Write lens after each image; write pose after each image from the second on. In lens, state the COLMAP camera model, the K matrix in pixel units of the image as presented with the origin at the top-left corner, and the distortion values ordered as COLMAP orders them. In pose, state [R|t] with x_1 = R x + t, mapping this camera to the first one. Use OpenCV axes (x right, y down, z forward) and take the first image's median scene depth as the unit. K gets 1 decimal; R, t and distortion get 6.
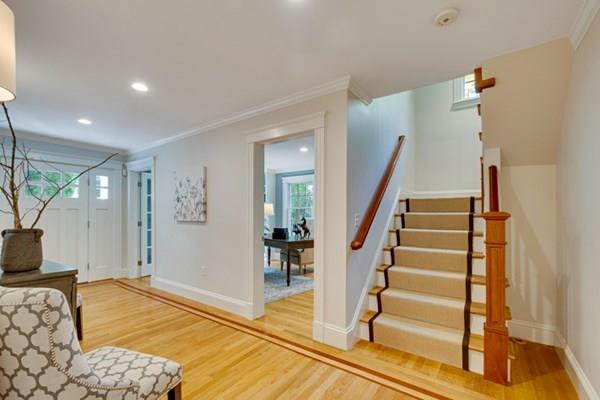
lens RADIAL K [[261.9, 0, 305.7], [0, 261.9, 212.9], [0, 0, 1]] dist [0.001595, -0.000177]
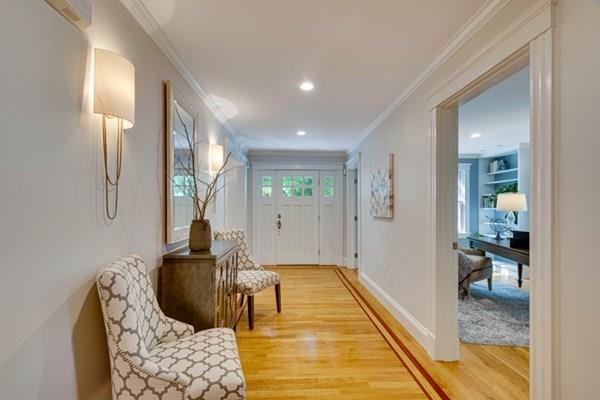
lens RADIAL K [[264.5, 0, 298.3], [0, 264.5, 208.7], [0, 0, 1]] dist [0.003474, -0.000571]
pose [[0.591351, 0.000714, -0.806414, 0.137237], [0.000462, 0.999999, 0.001224, 0.001058], [0.806414, -0.001096, 0.591350, 0.255259]]
